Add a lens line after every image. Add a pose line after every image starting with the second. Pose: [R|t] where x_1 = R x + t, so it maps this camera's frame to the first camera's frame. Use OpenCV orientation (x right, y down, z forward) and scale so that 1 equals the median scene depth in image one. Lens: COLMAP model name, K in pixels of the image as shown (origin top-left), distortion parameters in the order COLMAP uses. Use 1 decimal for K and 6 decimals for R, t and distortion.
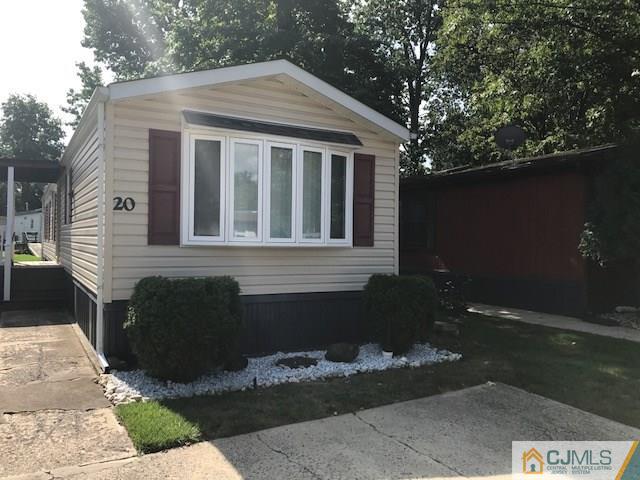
lens RADIAL K [[523.6, 0, 320.1], [0, 523.6, 239.5], [0, 0, 1]] dist [0.026417, -0.030993]
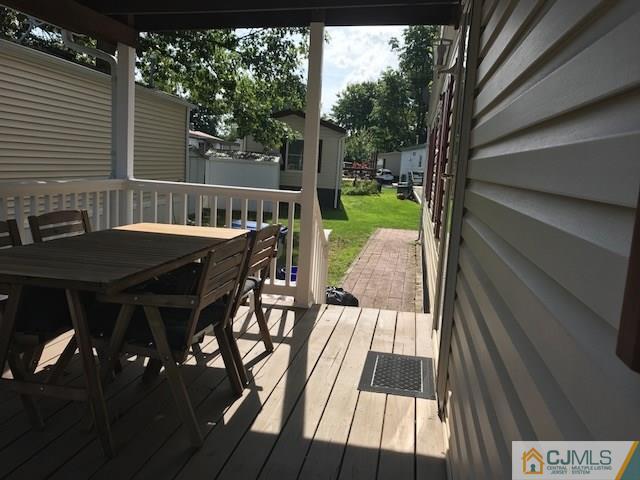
lens RADIAL K [[523.6, 0, 320.0], [0, 523.6, 239.5], [0, 0, 1]] dist [0.026417, -0.030993]
pose [[0.762914, 0.111185, -0.636867, -0.154541], [-0.038800, 0.991199, 0.126566, -0.007302], [0.645334, -0.071849, 0.760514, 0.309446]]
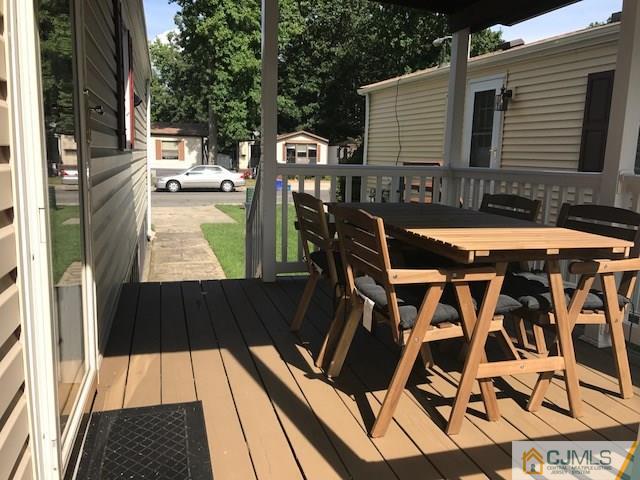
lens RADIAL K [[523.6, 0, 320.8], [0, 523.6, 239.4], [0, 0, 1]] dist [0.026417, -0.030993]
pose [[-0.972801, -0.088670, 0.213998, -0.264944], [-0.051406, 0.983438, 0.173803, -0.003863], [-0.225865, 0.158075, -0.961248, 0.494786]]
